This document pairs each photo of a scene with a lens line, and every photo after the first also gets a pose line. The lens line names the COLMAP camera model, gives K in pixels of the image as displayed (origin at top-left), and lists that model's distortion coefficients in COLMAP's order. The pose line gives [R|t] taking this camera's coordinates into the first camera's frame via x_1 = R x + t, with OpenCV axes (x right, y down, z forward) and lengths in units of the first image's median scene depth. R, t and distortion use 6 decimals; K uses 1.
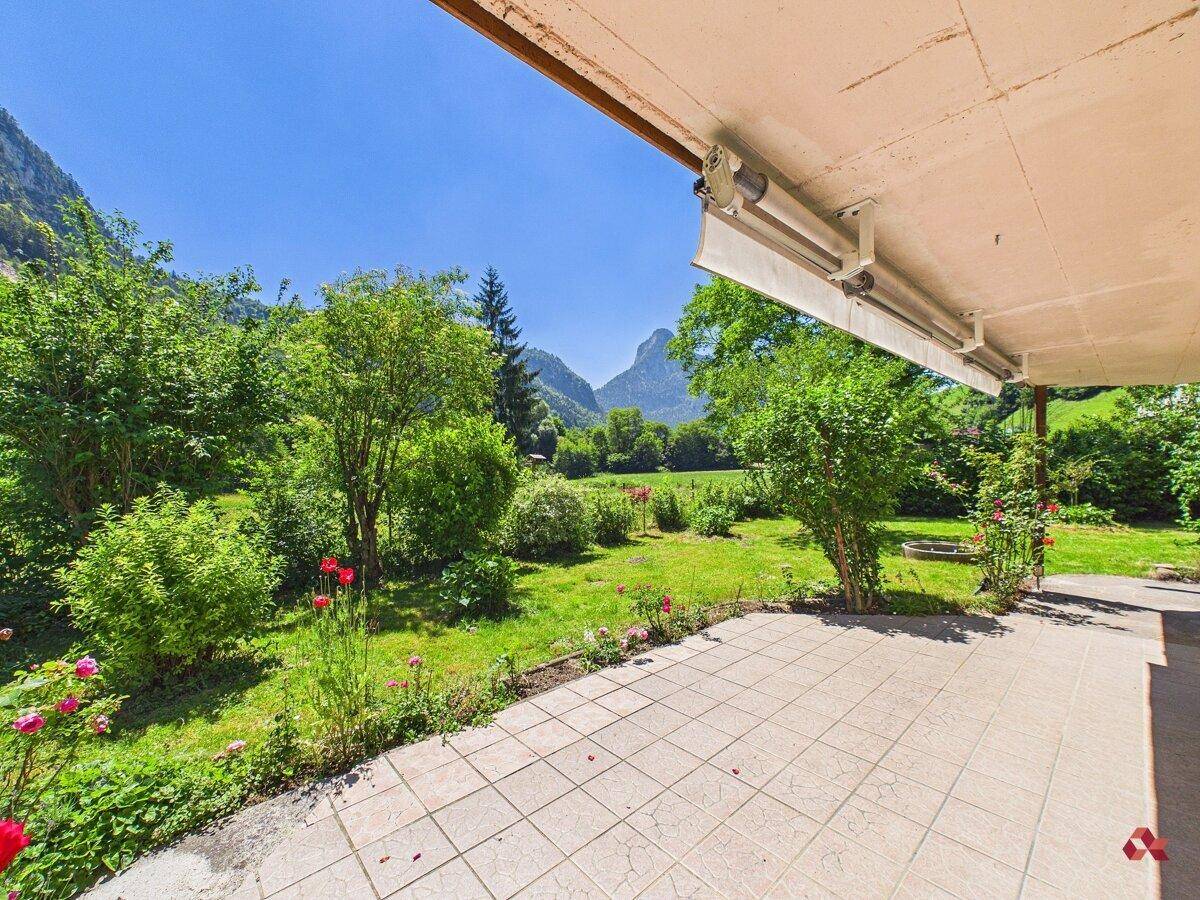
lens RADIAL K [[485.1, 0, 594.2], [0, 485.1, 476.4], [0, 0, 1]] dist [-0.000620, 0.000115]
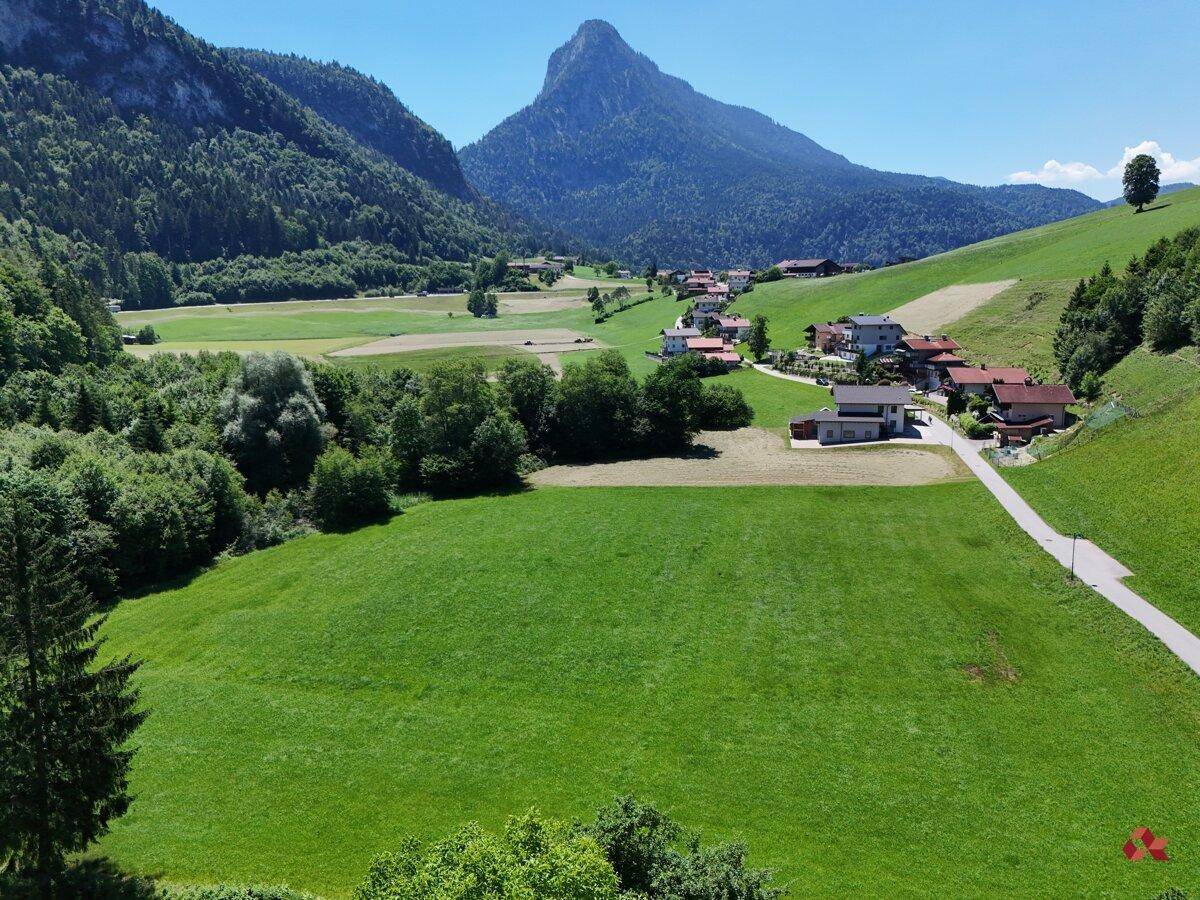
lens RADIAL K [[893.4, 0, 604.7], [0, 893.4, 448.3], [0, 0, 1]] dist [0.048881, -0.027335]
pose [[0.990485, -0.017984, 0.136438, 0.082786], [-0.006145, 0.984655, 0.174402, -0.200587], [-0.137480, -0.173582, 0.975176, 0.002003]]
